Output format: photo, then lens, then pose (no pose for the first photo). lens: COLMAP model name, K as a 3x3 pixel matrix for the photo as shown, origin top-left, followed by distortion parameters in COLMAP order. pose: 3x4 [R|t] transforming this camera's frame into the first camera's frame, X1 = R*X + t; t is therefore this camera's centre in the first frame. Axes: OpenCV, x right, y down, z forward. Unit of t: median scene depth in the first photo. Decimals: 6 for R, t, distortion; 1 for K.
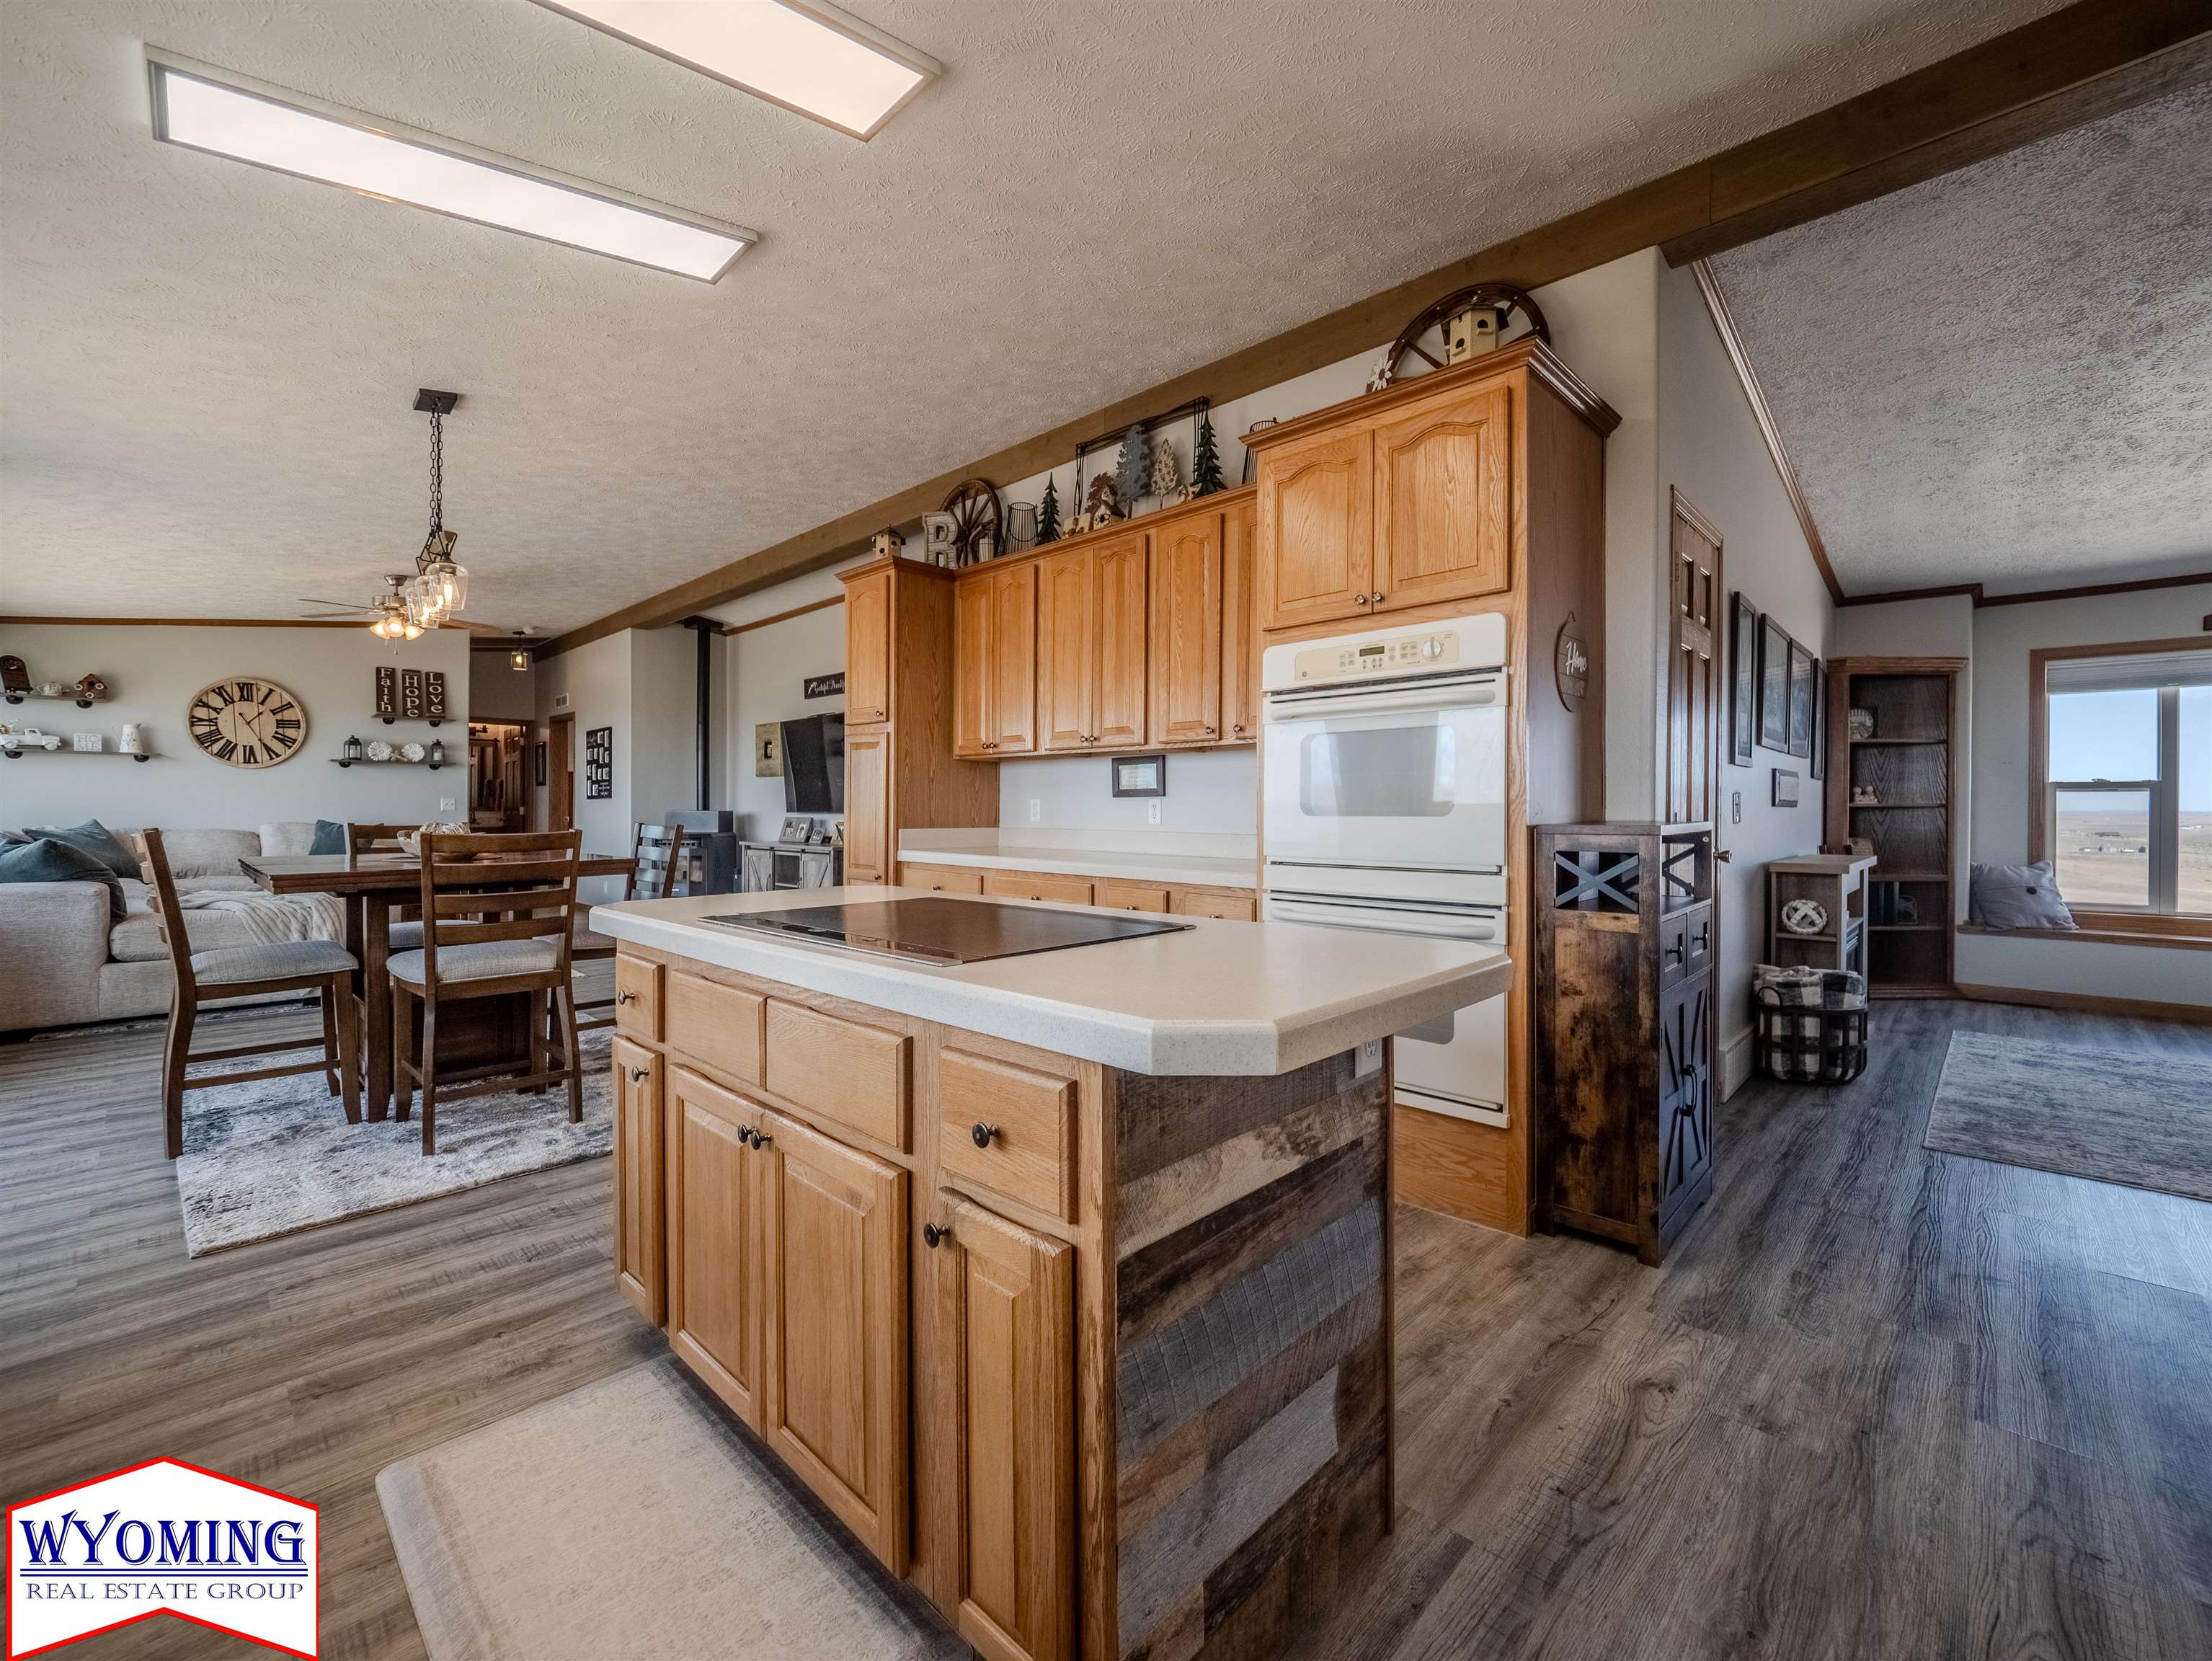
lens RADIAL K [[939.5, 0, 1105.2], [0, 939.5, 820.1], [0, 0, 1]] dist [0.001517, -0.000962]
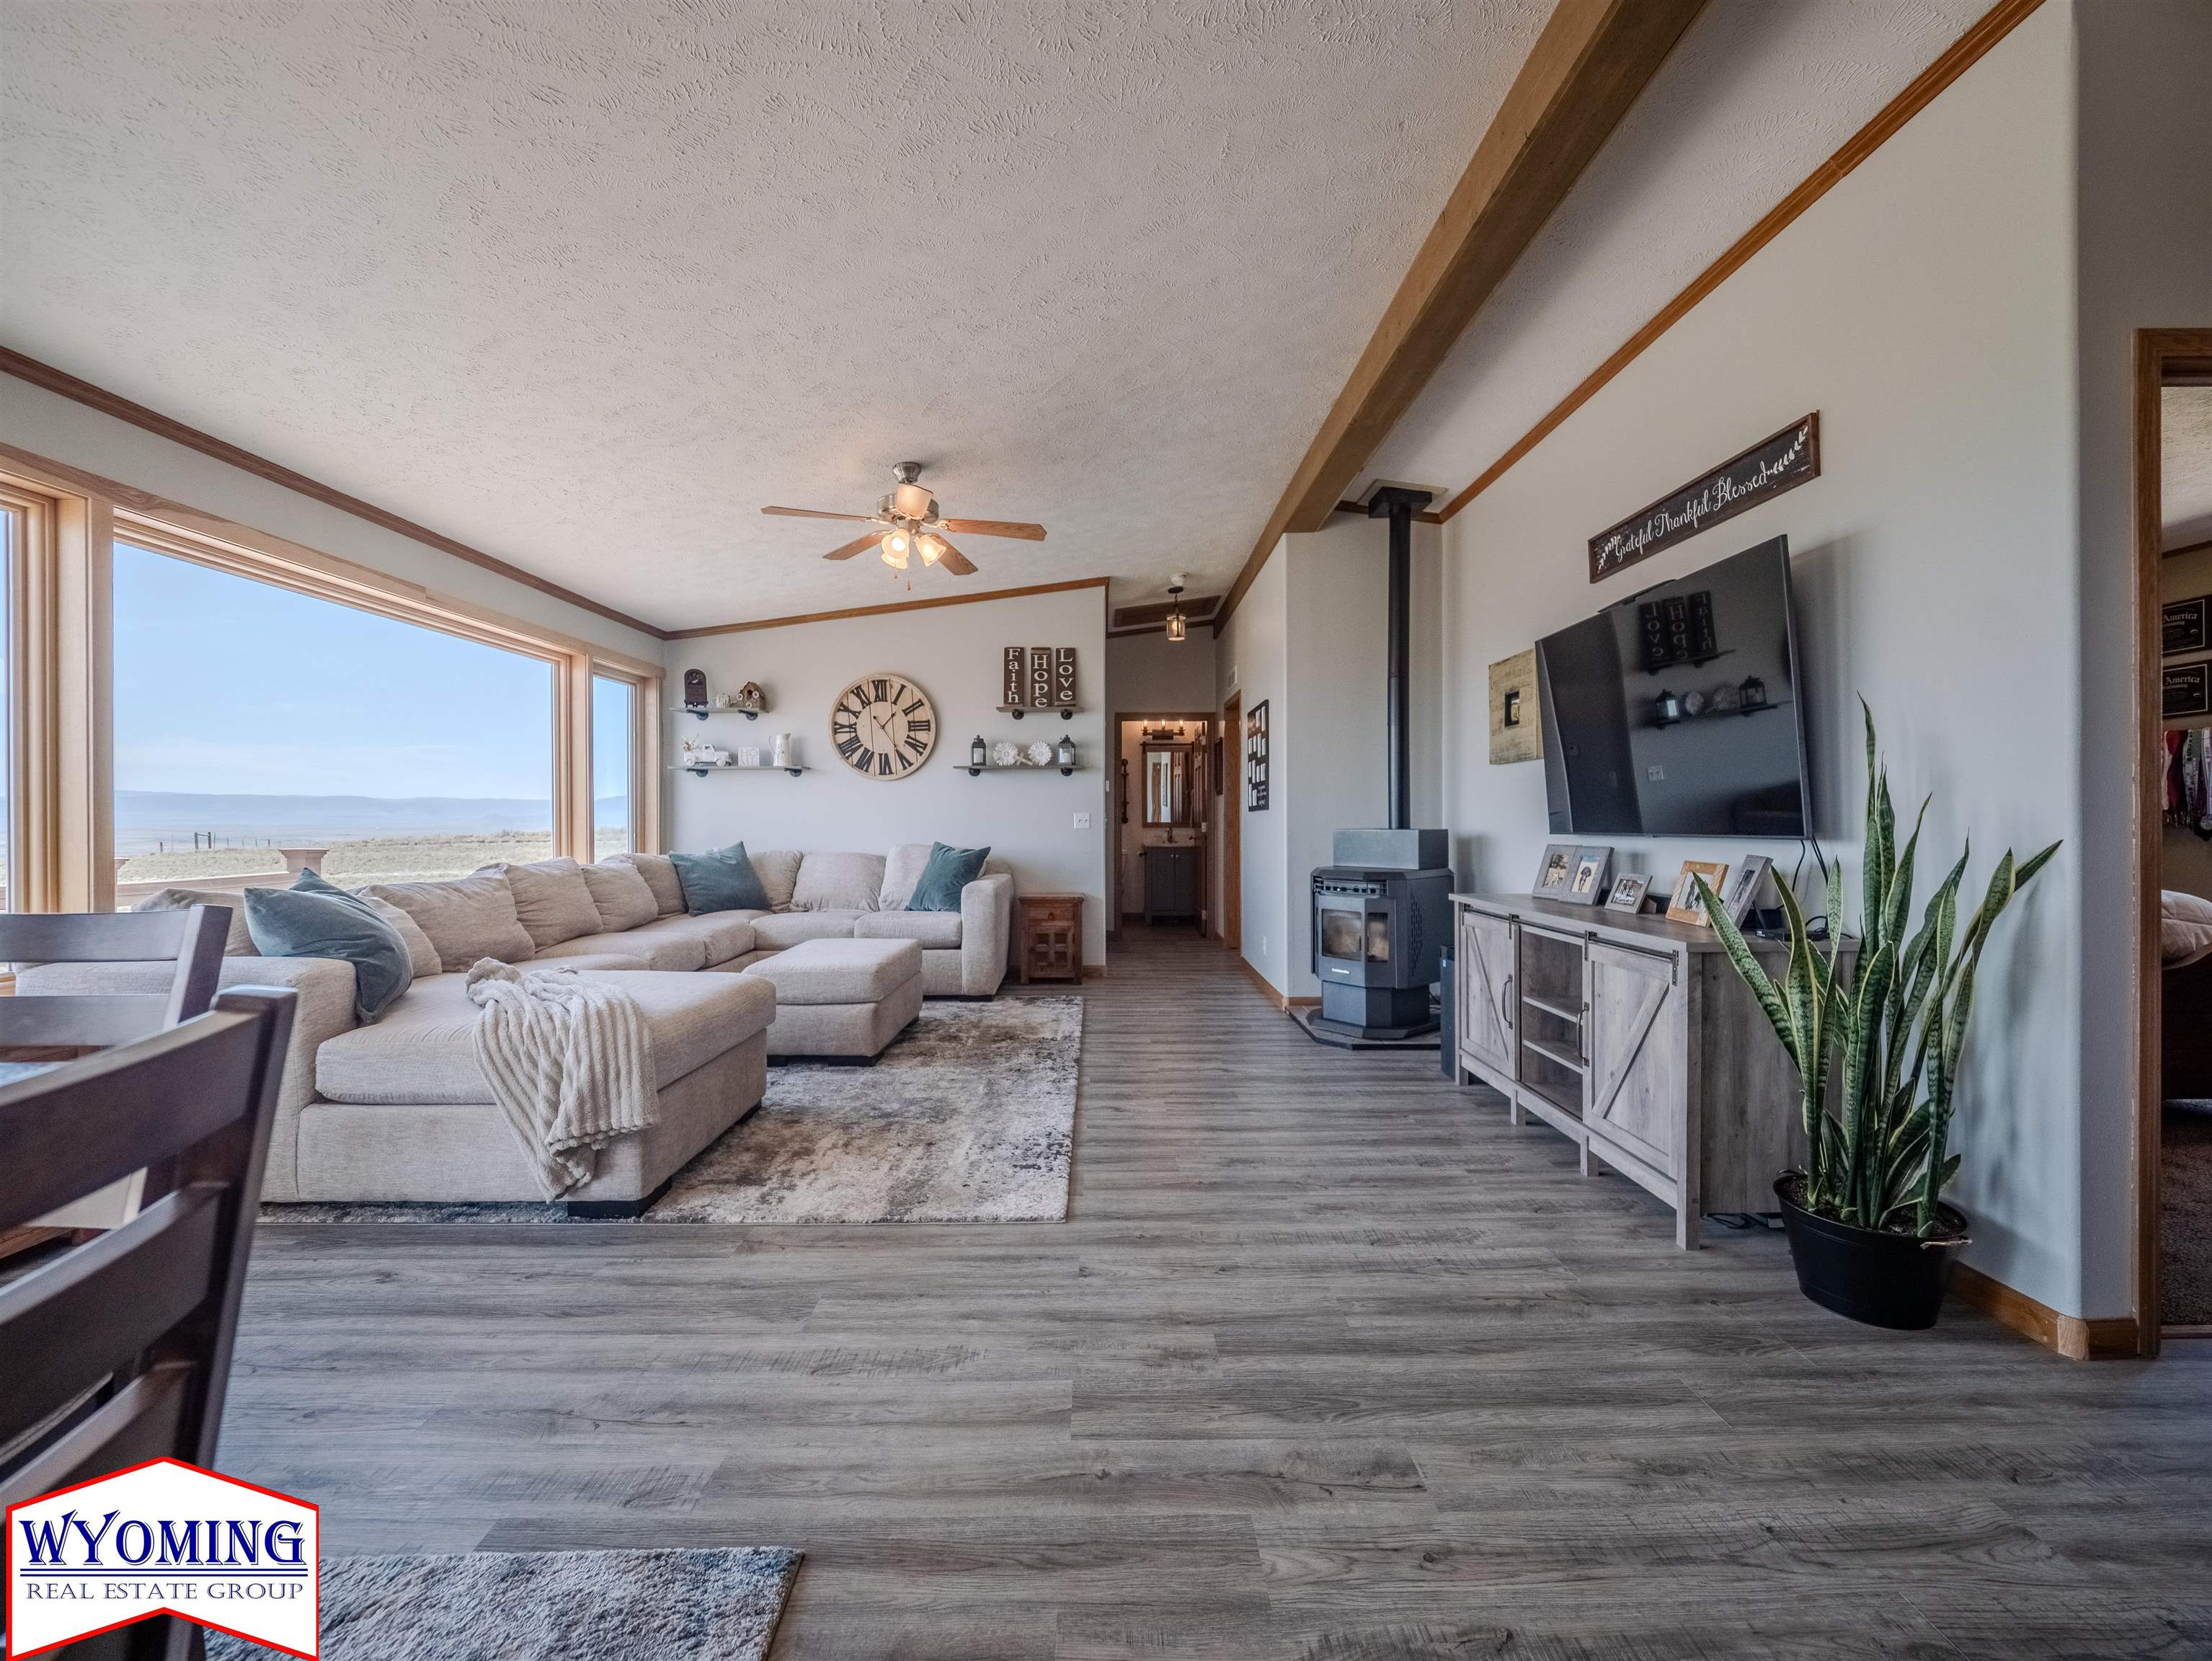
lens RADIAL K [[939.5, 0, 1096.2], [0, 939.5, 818.5], [0, 0, 1]] dist [0.001517, -0.000962]
pose [[0.706812, -0.008189, -0.707354, -0.168229], [-0.001637, 0.999911, -0.013212, -0.009371], [0.707399, 0.010496, 0.706736, 0.510835]]
